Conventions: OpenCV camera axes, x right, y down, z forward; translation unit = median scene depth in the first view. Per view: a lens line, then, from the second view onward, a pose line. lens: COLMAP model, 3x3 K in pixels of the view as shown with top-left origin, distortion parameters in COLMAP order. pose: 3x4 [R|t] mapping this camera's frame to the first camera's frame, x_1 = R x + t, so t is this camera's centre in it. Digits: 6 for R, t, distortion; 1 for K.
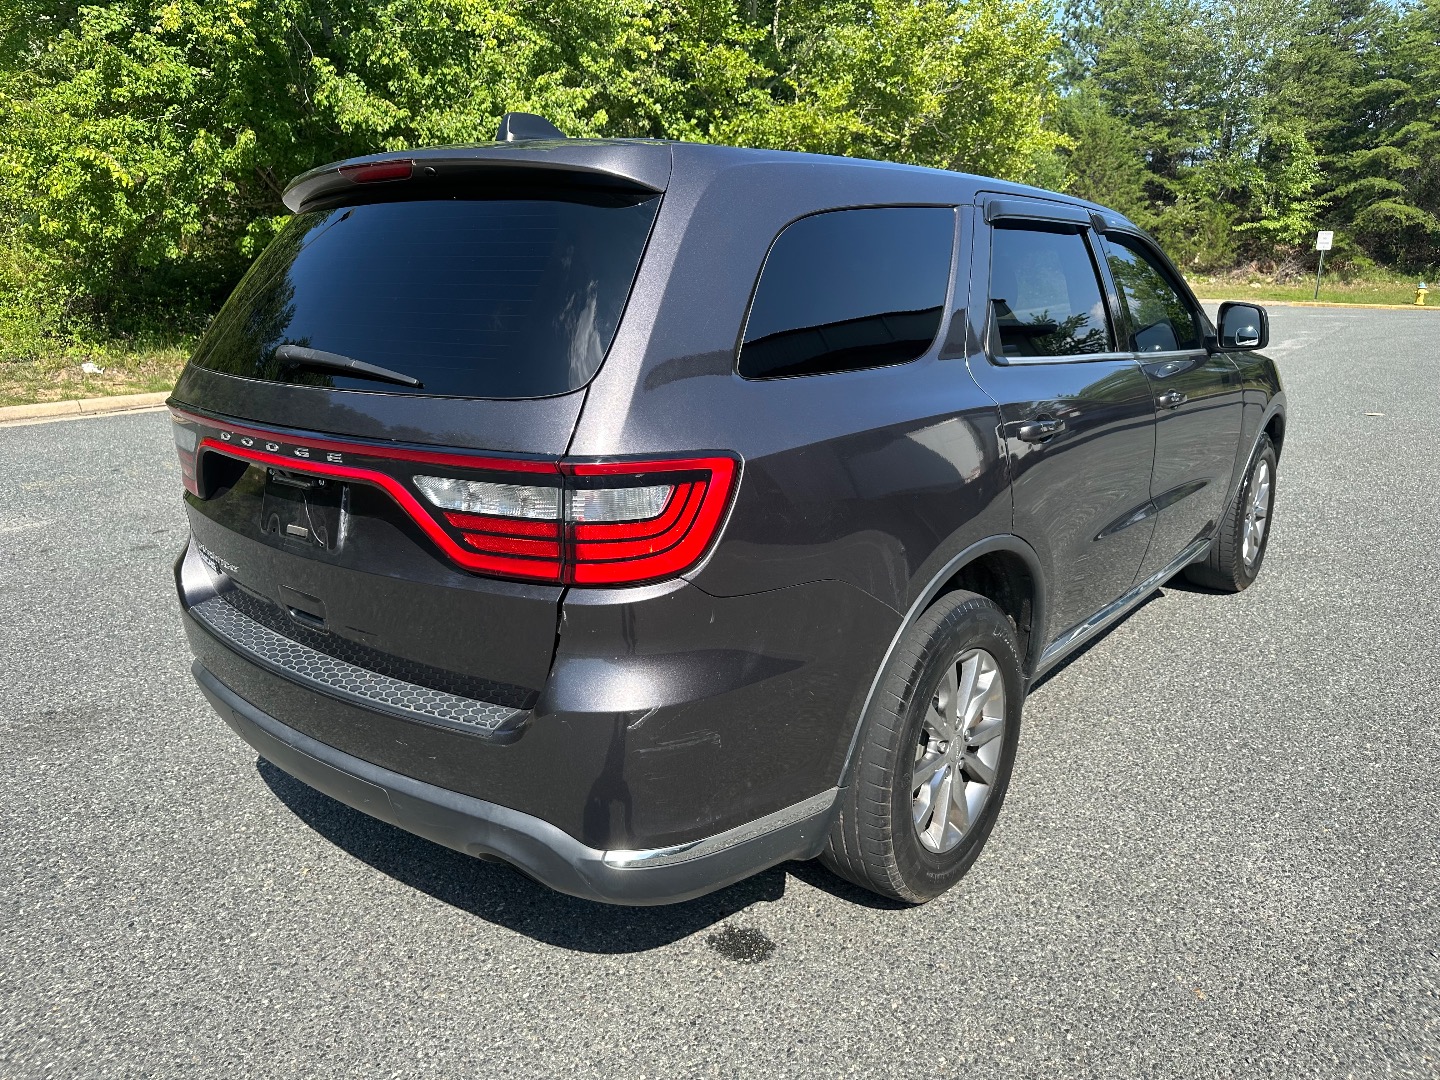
lens RADIAL K [[1079.3, 0, 720.0], [0, 1079.3, 540.0], [0, 0, 1]] dist [-0.003278, -0.001602]
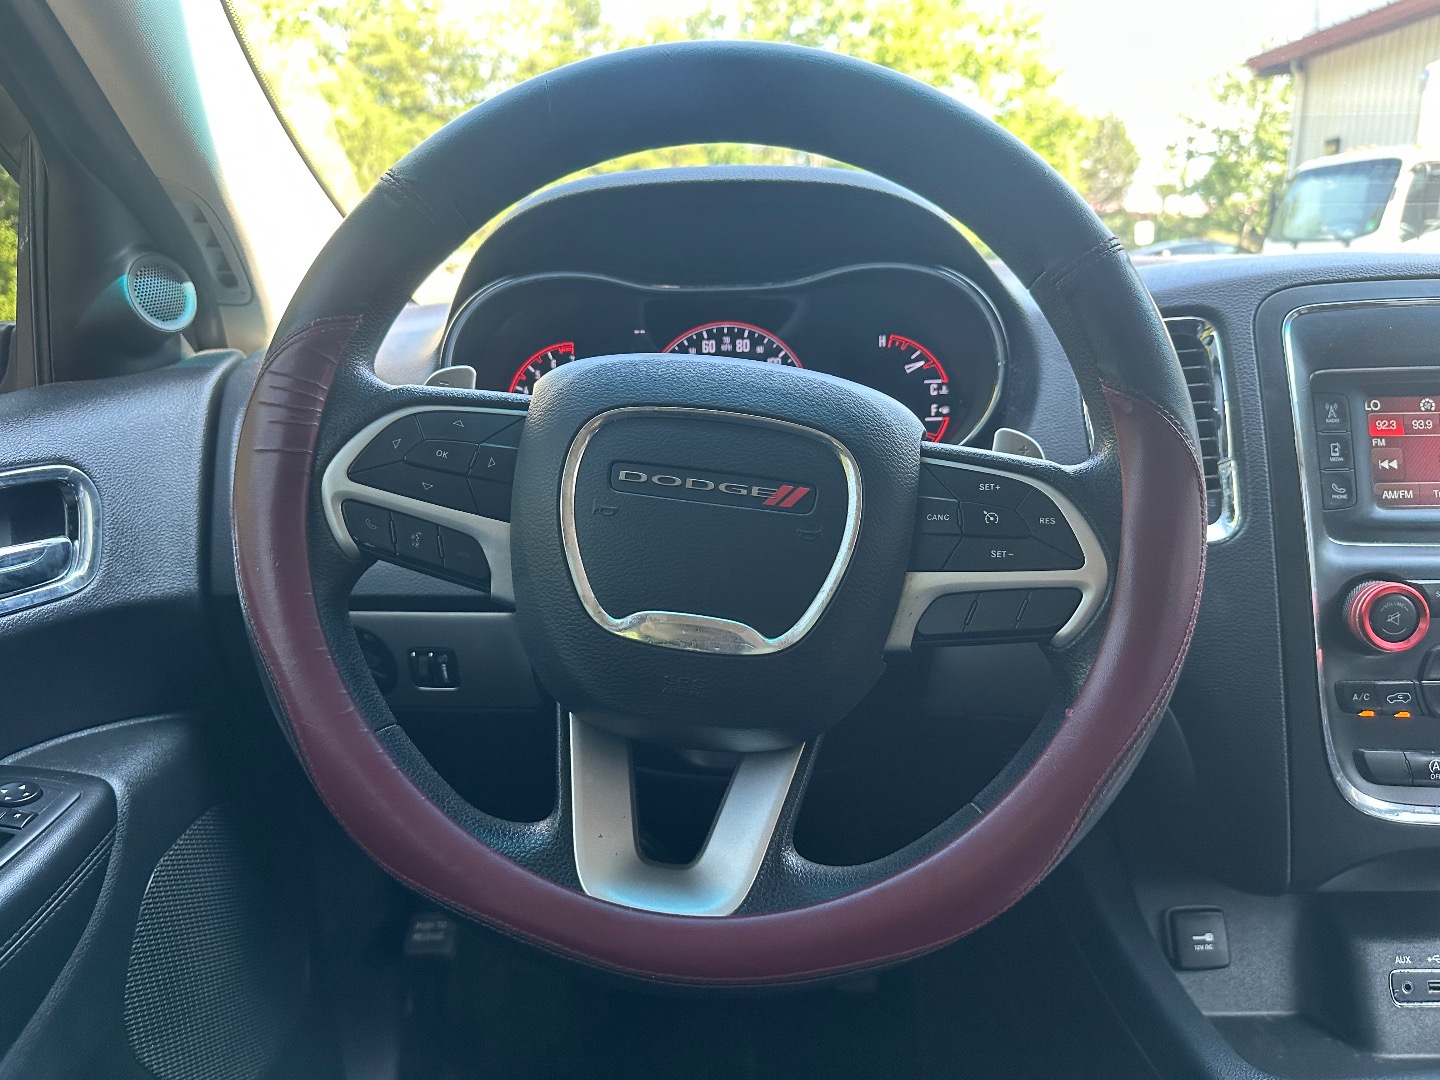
lens RADIAL K [[1031.2, 0, 720.0], [0, 1031.2, 540.0], [0, 0, 1]] dist [-0.000840, -0.032520]
pose [[0.787874, -0.158462, 0.595101, 0.014342], [0.157944, 0.986001, 0.053443, -0.031282], [-0.595238, 0.051886, 0.801872, 0.160720]]
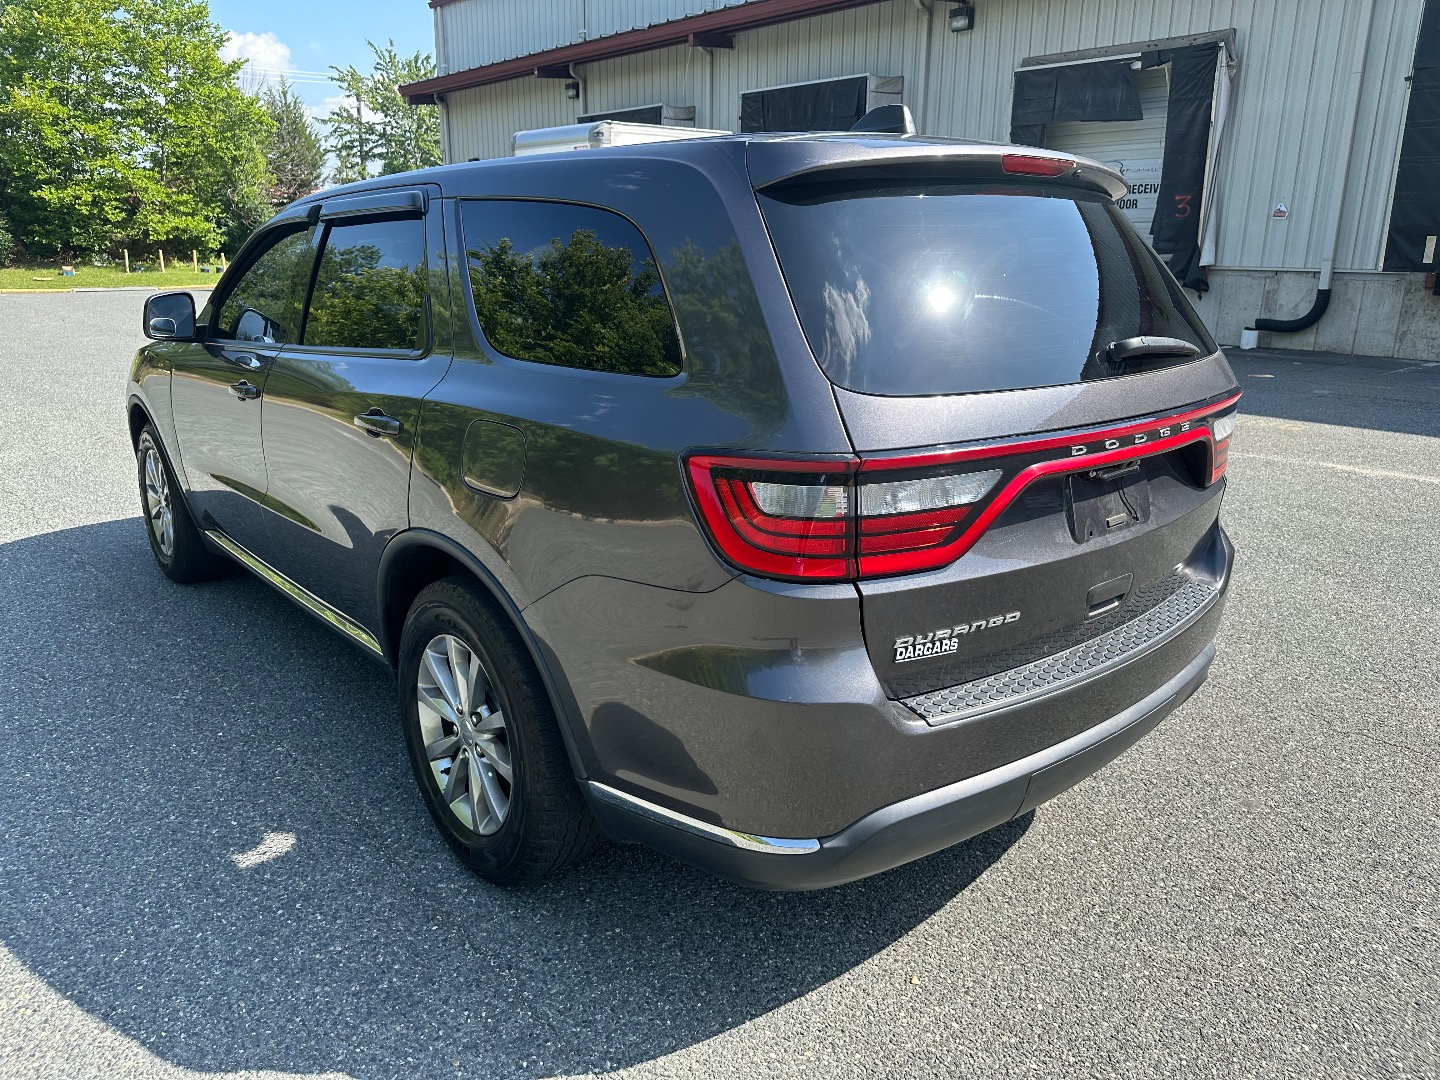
lens RADIAL K [[1052.1, 0, 720.6], [0, 1052.1, 542.1], [0, 0, 1]] dist [0.007105, -0.000534]
pose [[0.193973, -0.257580, 0.946587, -0.113119], [0.235021, 0.949016, 0.210081, -0.021704], [-0.952439, 0.181718, 0.244620, 0.085359]]
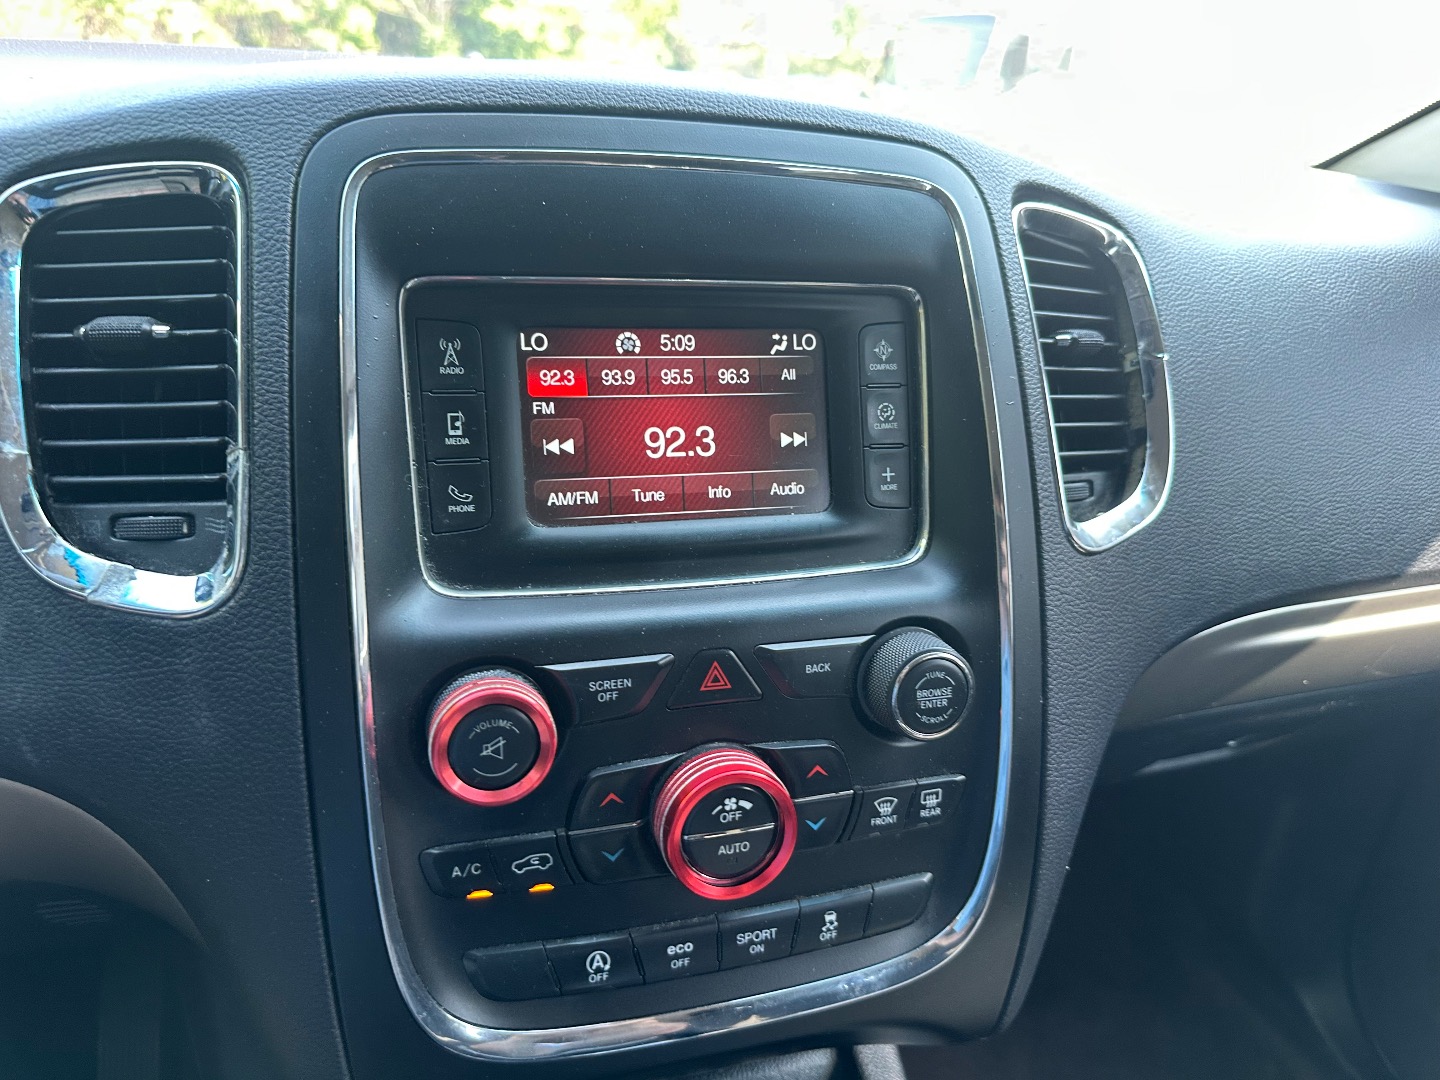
lens RADIAL K [[1030.7, 0, 728.5], [0, 1030.7, 539.9], [0, 0, 1]] dist [0.114824, -0.222534]
pose [[0.541650, -0.281650, 0.792016, 0.028951], [0.128296, 0.958858, 0.253240, -0.031339], [-0.830756, -0.035555, 0.555500, 0.160678]]
